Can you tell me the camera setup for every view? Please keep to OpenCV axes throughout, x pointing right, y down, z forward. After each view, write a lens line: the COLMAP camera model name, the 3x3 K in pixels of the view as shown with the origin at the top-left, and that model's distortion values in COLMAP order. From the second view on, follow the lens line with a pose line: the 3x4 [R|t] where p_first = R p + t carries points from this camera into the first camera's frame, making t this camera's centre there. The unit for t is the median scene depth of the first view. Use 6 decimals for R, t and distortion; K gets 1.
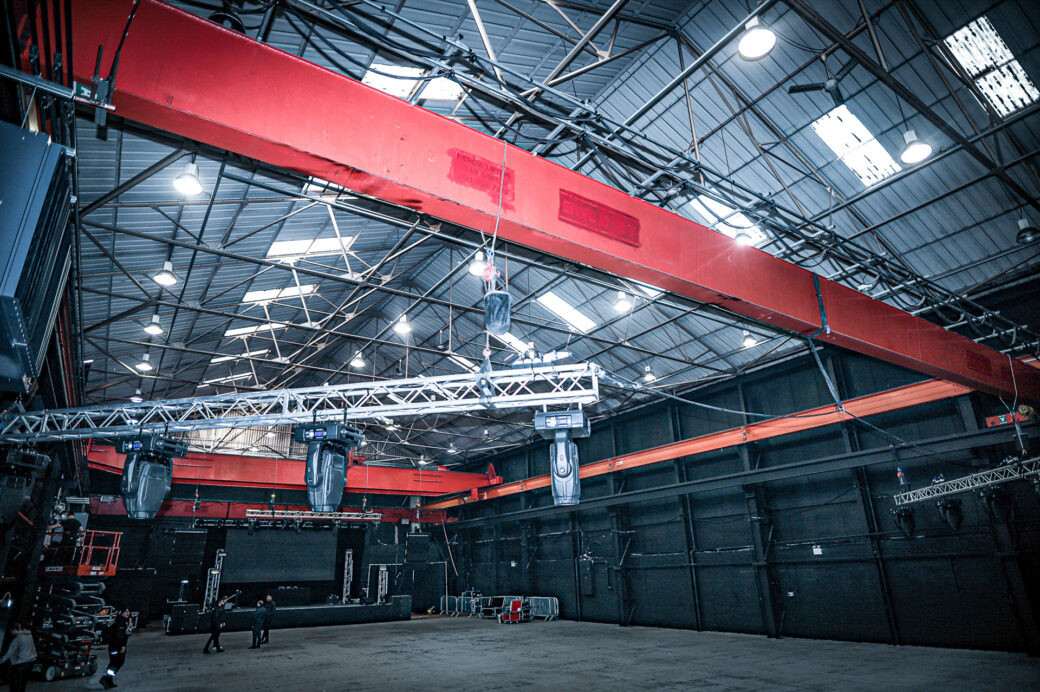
lens RADIAL K [[601.9, 0, 520.0], [0, 601.9, 346.0], [0, 0, 1]] dist [0.003180, 0.000364]
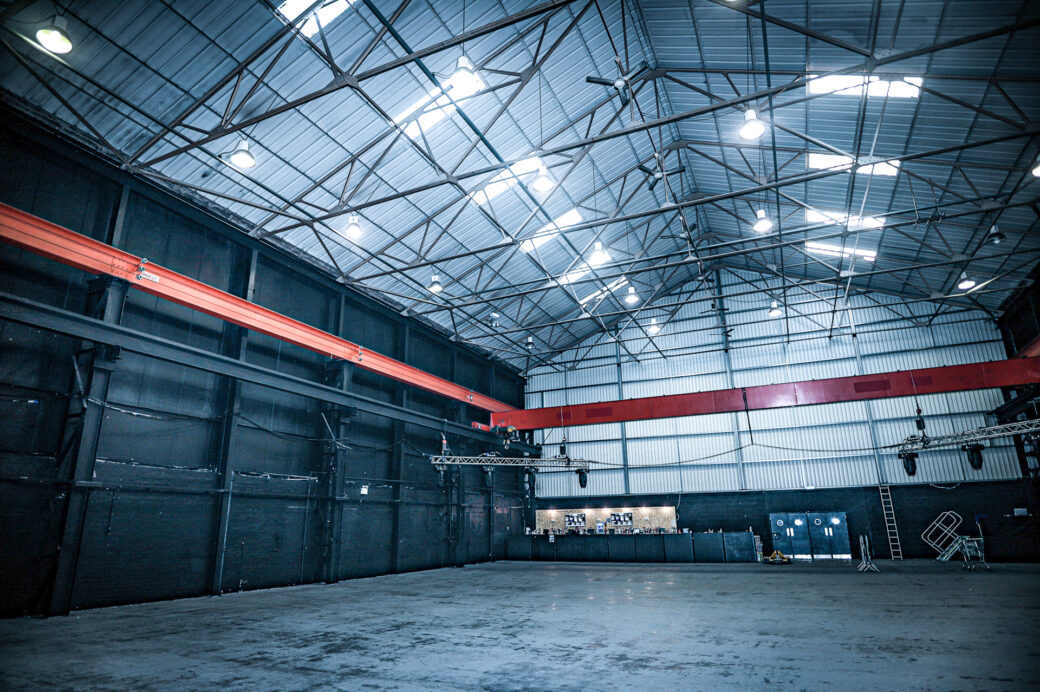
lens RADIAL K [[627.8, 0, 520.0], [0, 627.8, 346.0], [0, 0, 1]] dist [-0.001299, -0.000324]
pose [[-0.511617, 0.259572, 0.819067, -0.533931], [-0.298946, 0.839938, -0.452918, 0.531342], [-0.805531, -0.476577, -0.352129, 1.272880]]
